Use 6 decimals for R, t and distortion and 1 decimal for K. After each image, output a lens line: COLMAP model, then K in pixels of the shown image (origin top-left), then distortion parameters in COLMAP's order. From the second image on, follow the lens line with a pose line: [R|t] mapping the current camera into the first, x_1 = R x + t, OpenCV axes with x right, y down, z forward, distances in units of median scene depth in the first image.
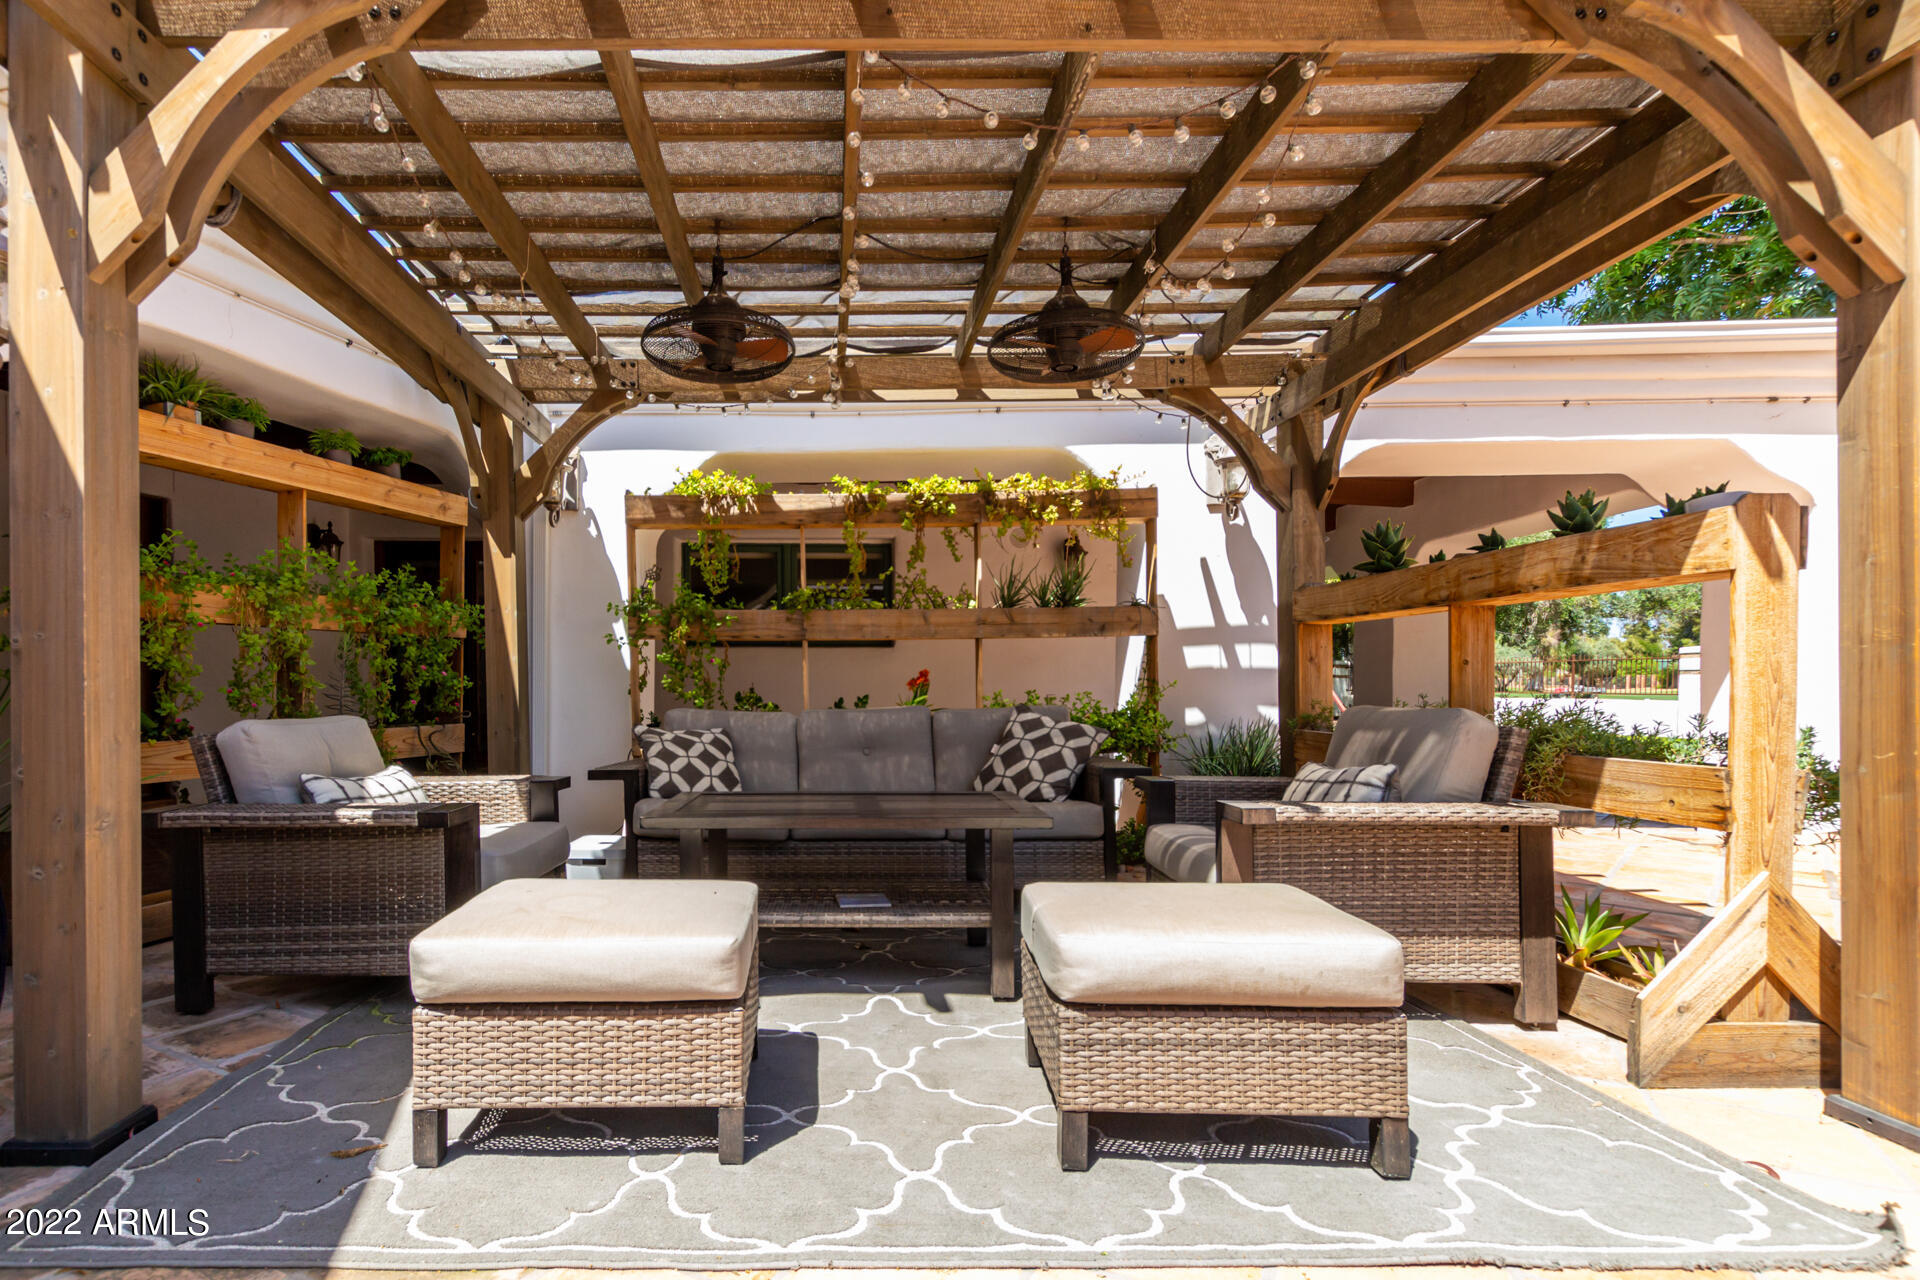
lens RADIAL K [[973.3, 0, 960.0], [0, 973.3, 640.0], [0, 0, 1]] dist [0.001584, -0.000003]
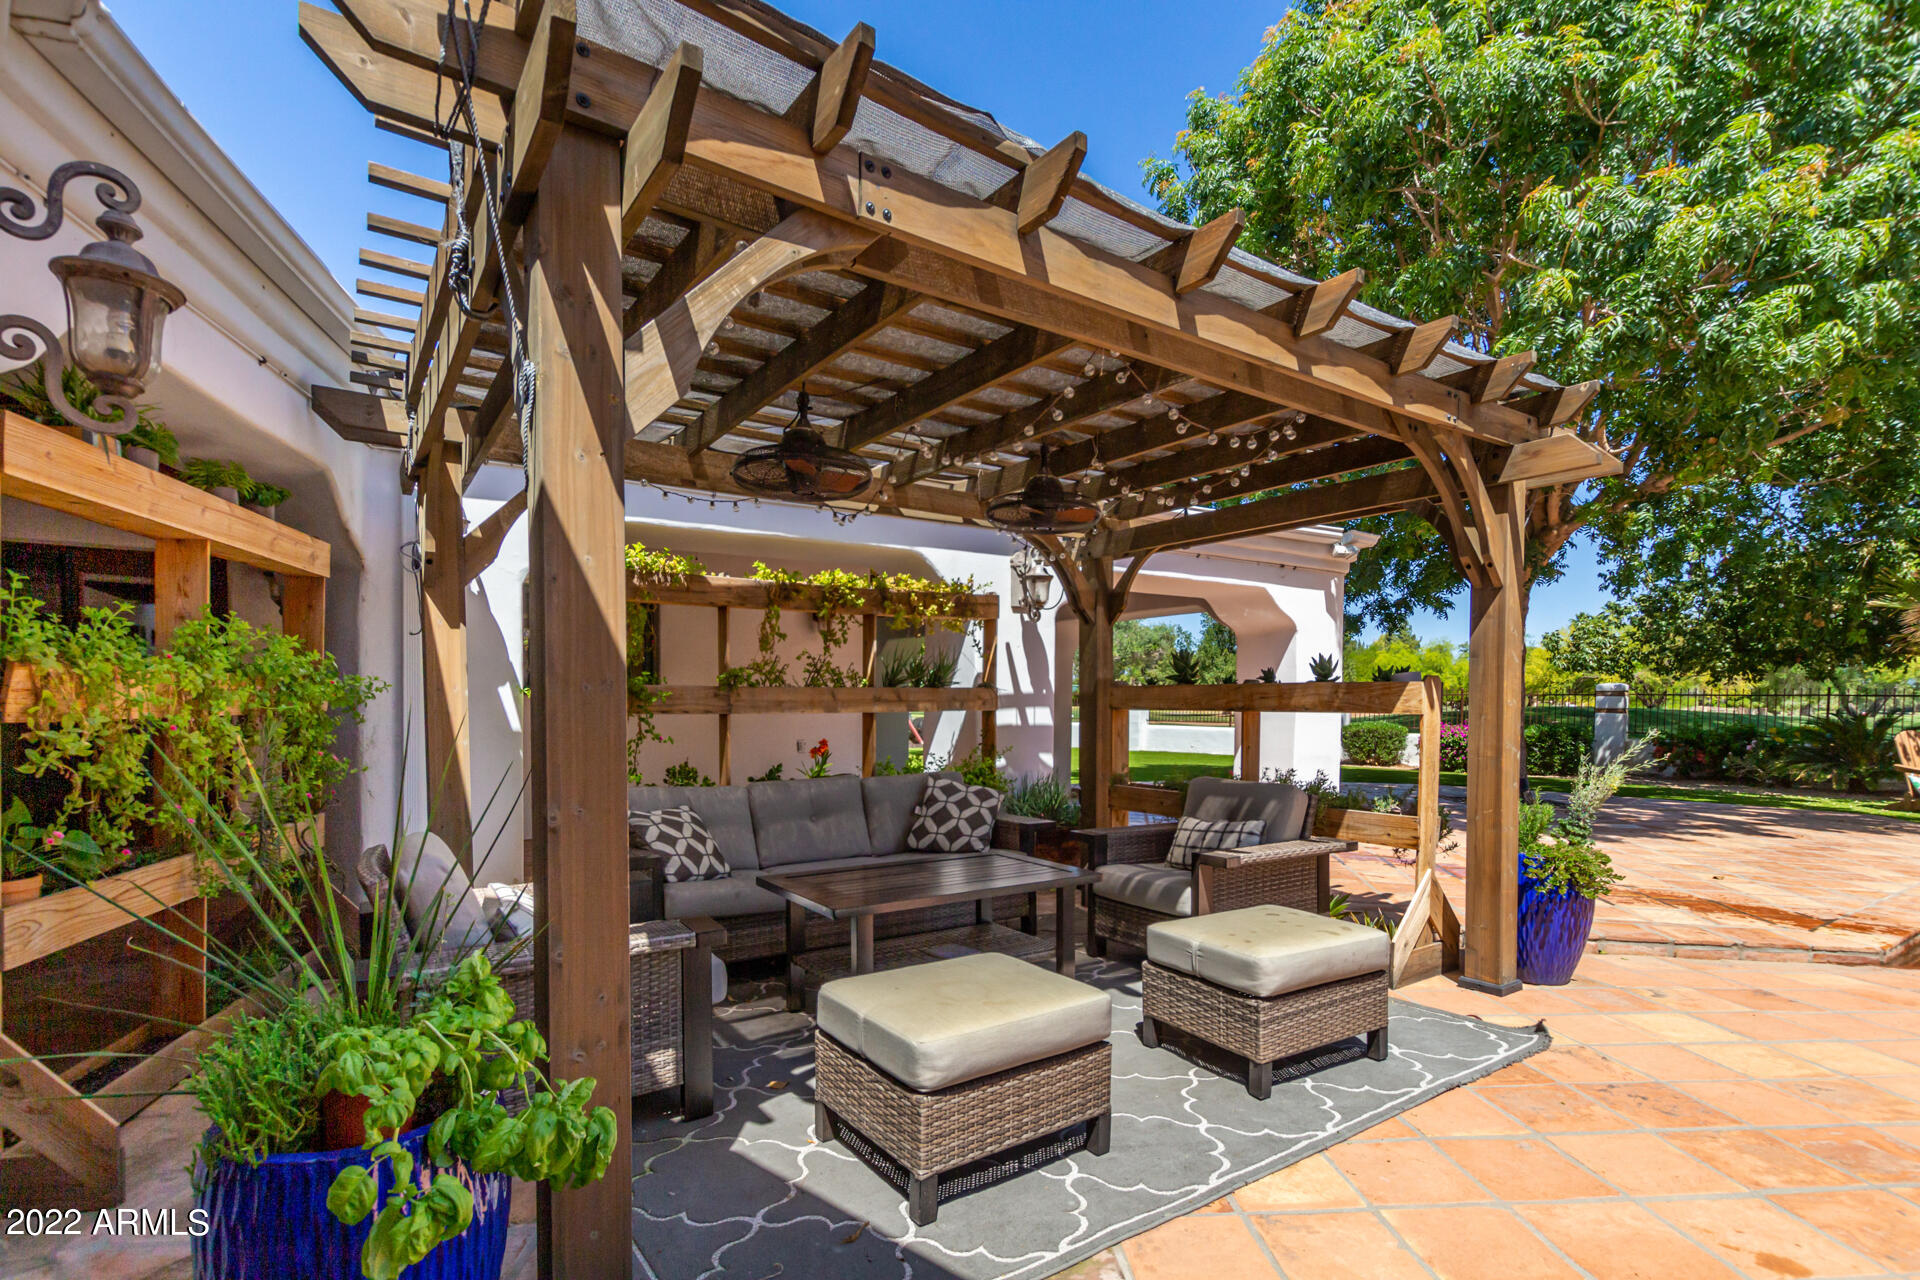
lens RADIAL K [[900.8, 0, 1045.0], [0, 900.8, 648.8], [0, 0, 1]] dist [0.004230, 0.000248]
pose [[0.805377, 0.048079, 0.590811, -0.763433], [-0.048604, 0.998705, -0.015017, -0.120357], [-0.590768, -0.016621, 0.806671, -0.001557]]
